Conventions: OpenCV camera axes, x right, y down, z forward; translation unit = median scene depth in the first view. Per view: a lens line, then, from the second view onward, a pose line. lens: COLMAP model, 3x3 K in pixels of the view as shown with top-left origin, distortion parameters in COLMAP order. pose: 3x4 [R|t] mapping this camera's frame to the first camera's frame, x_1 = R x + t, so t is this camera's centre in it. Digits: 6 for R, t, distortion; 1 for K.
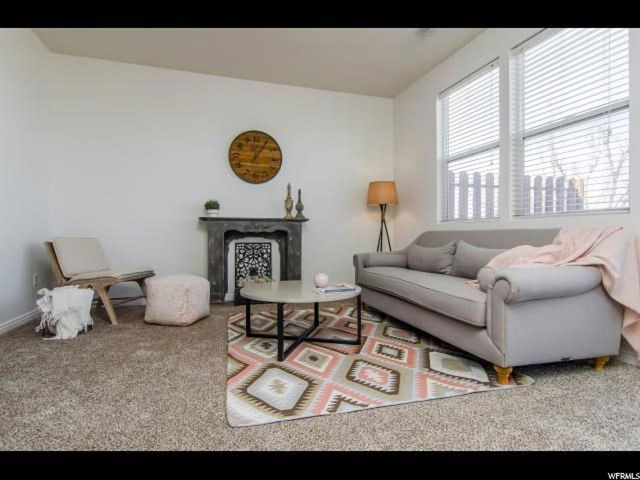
lens RADIAL K [[345.7, 0, 325.3], [0, 345.7, 237.6], [0, 0, 1]] dist [-0.005838, -0.000447]
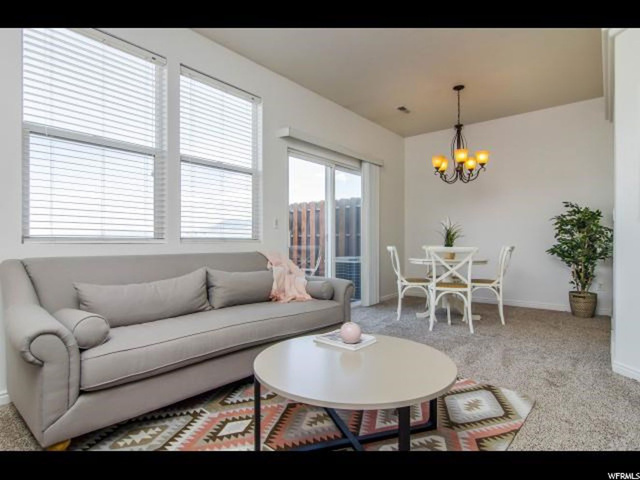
lens RADIAL K [[350.1, 0, 325.3], [0, 350.1, 240.6], [0, 0, 1]] dist [-0.002647, 0.000319]
pose [[-0.537218, 0.004224, 0.843433, -0.676102], [0.009239, 0.999957, 0.000876, -0.074937], [-0.843393, 0.008263, -0.537233, 1.639768]]
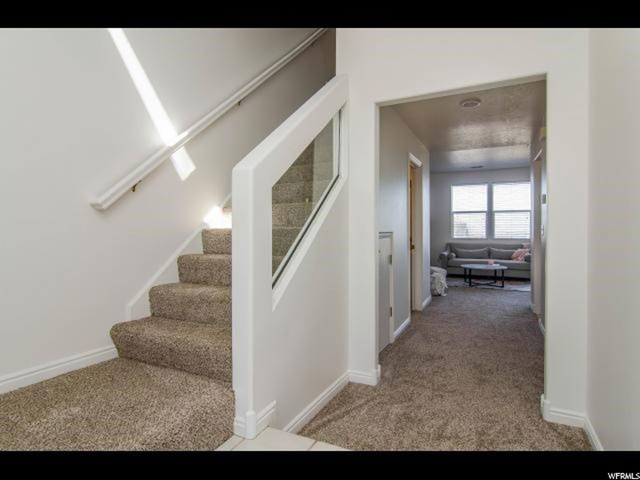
lens RADIAL K [[345.7, 0, 325.3], [0, 345.7, 237.6], [0, 0, 1]] dist [-0.005838, -0.000447]
pose [[0.682588, 0.000154, 0.730804, -3.586751], [0.005543, 0.999970, -0.005388, -0.084582], [-0.730783, 0.007729, 0.682566, 0.054351]]
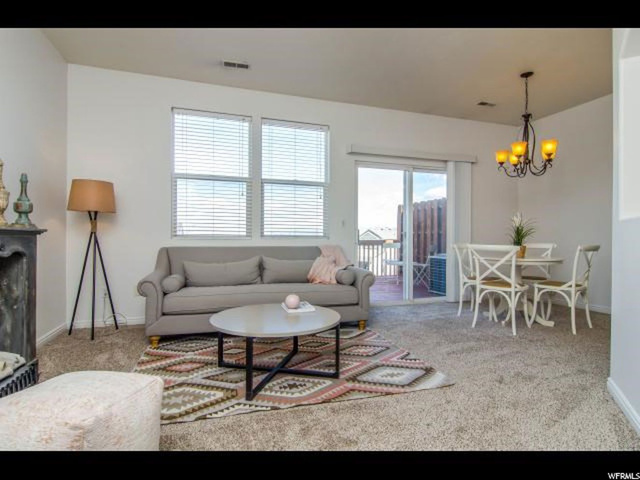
lens RADIAL K [[345.7, 0, 325.3], [0, 345.7, 237.6], [0, 0, 1]] dist [-0.005838, -0.000447]
pose [[-0.009315, -0.000928, 0.999956, -1.199762], [0.005304, 0.999985, 0.000978, -0.077810], [-0.999943, 0.005313, -0.009310, 1.048456]]
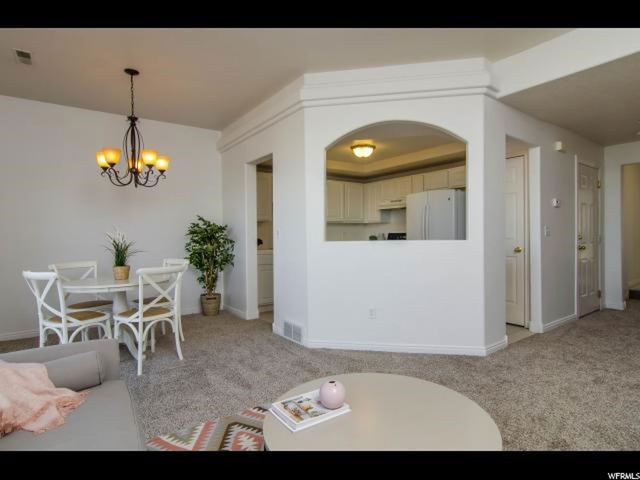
lens RADIAL K [[350.1, 0, 325.3], [0, 350.1, 240.6], [0, 0, 1]] dist [-0.002647, 0.000319]
pose [[-0.951037, 0.020526, -0.308395, 0.198942], [0.013536, 0.999601, 0.024789, -0.166013], [0.308781, 0.019401, -0.950935, 1.772375]]
